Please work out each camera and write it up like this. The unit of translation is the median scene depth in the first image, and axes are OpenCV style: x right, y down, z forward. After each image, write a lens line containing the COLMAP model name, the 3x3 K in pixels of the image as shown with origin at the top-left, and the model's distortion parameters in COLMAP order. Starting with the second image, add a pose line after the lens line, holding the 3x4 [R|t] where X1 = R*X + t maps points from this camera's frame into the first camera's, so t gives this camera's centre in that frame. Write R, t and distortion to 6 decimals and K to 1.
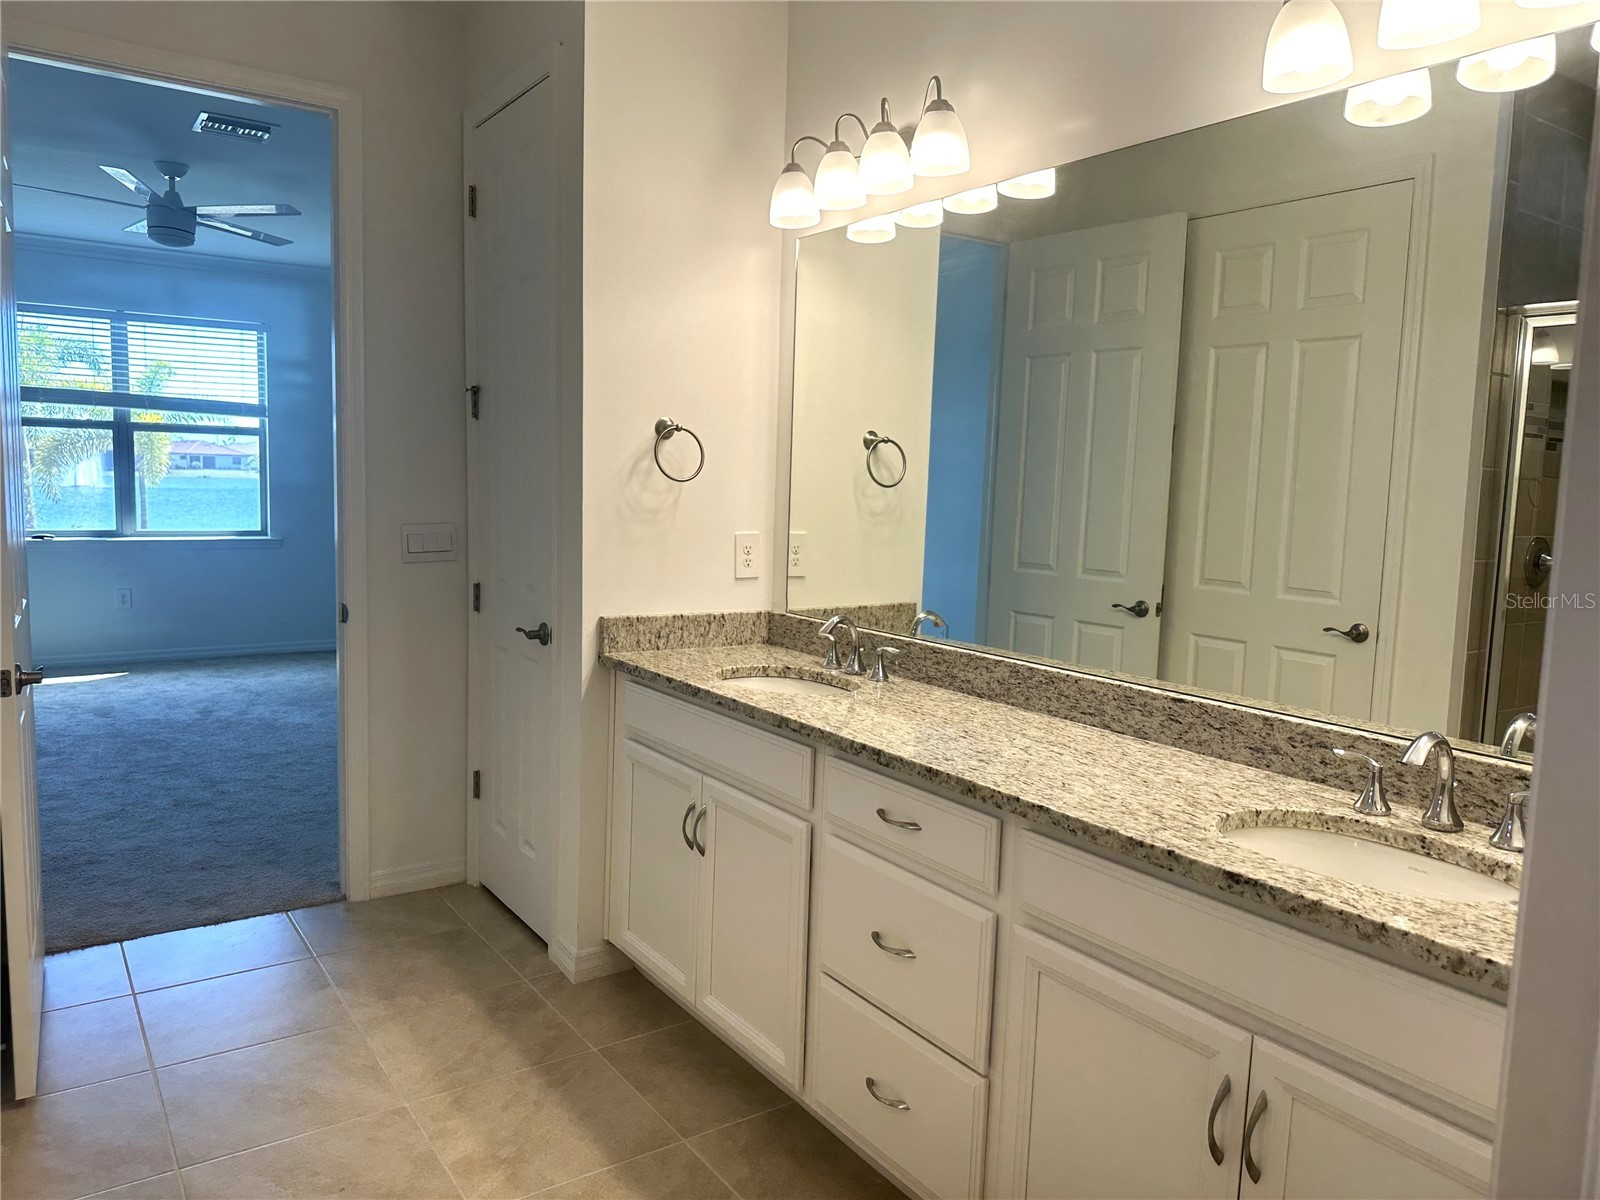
lens RADIAL K [[1126.7, 0, 815.8], [0, 1126.7, 600.4], [0, 0, 1]] dist [0.092187, -0.119526]
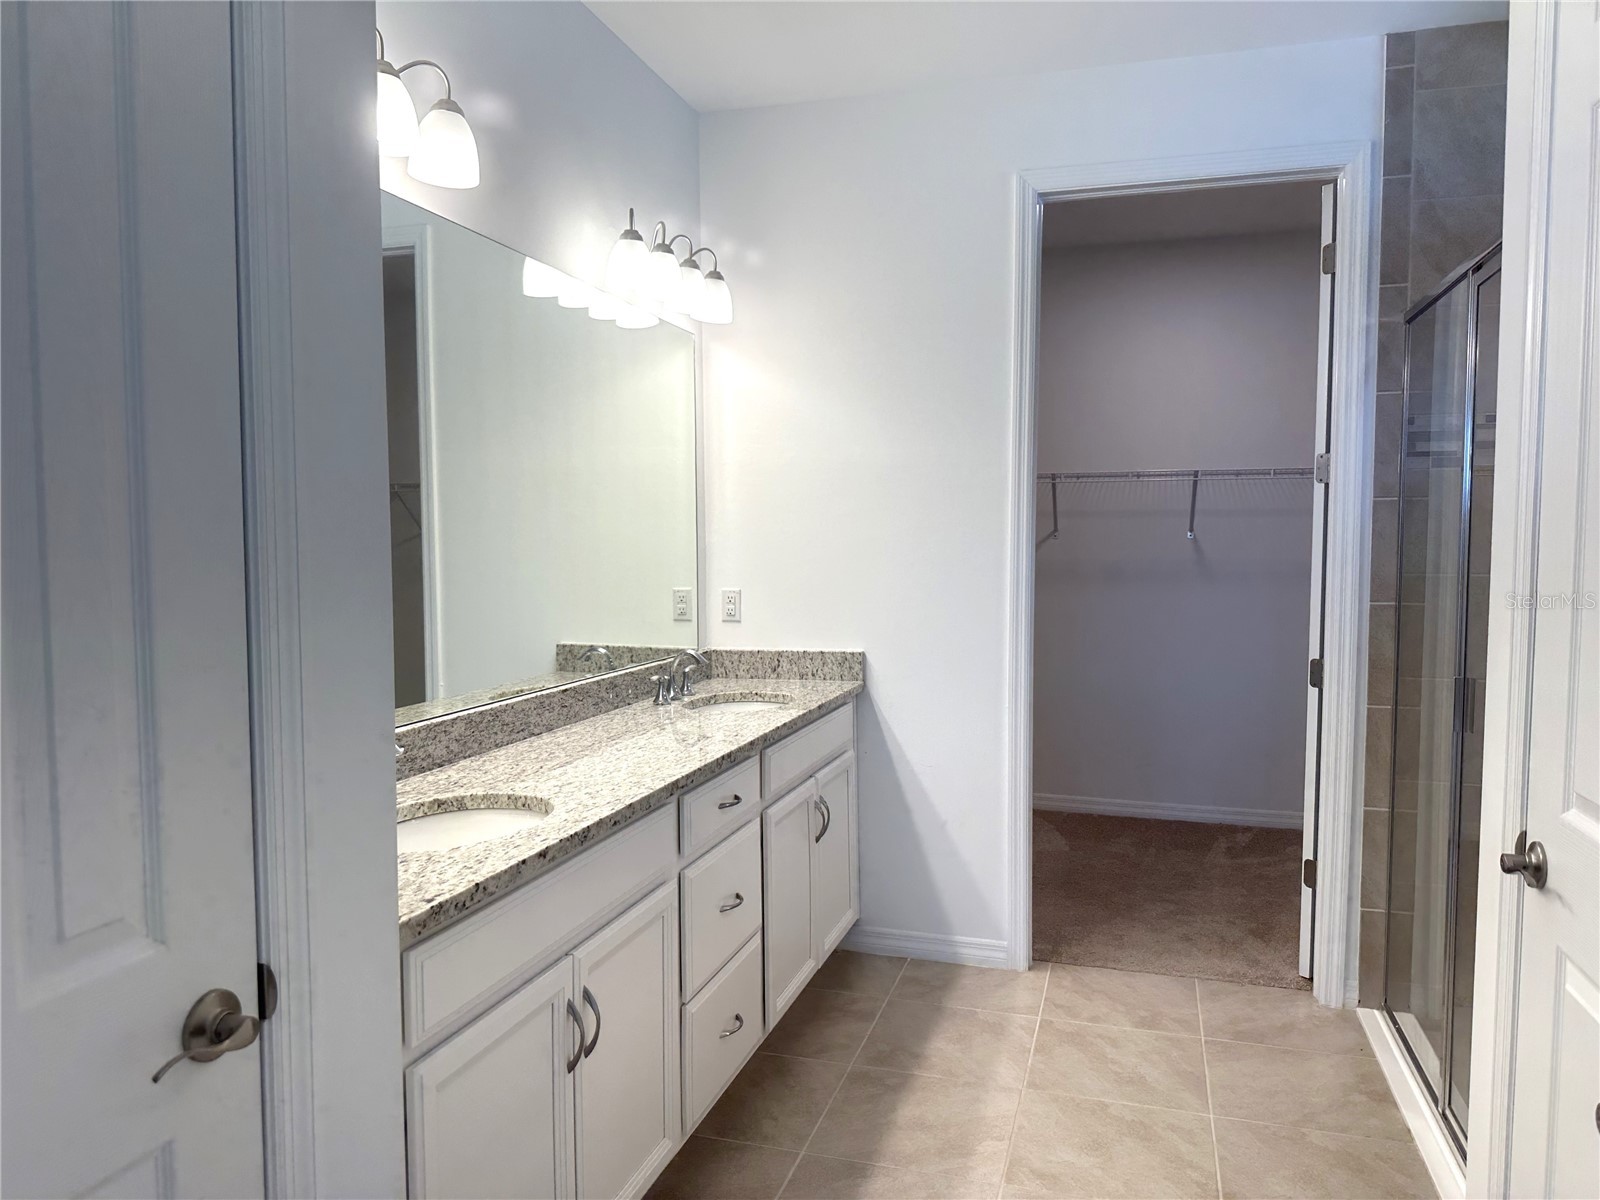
lens RADIAL K [[1126.7, 0, 815.8], [0, 1126.7, 600.4], [0, 0, 1]] dist [0.092187, -0.119526]
pose [[-0.619157, -0.079564, 0.781226, -0.727186], [0.061470, 0.986890, 0.149227, -0.160114], [-0.782858, 0.140417, -0.606149, 1.271822]]
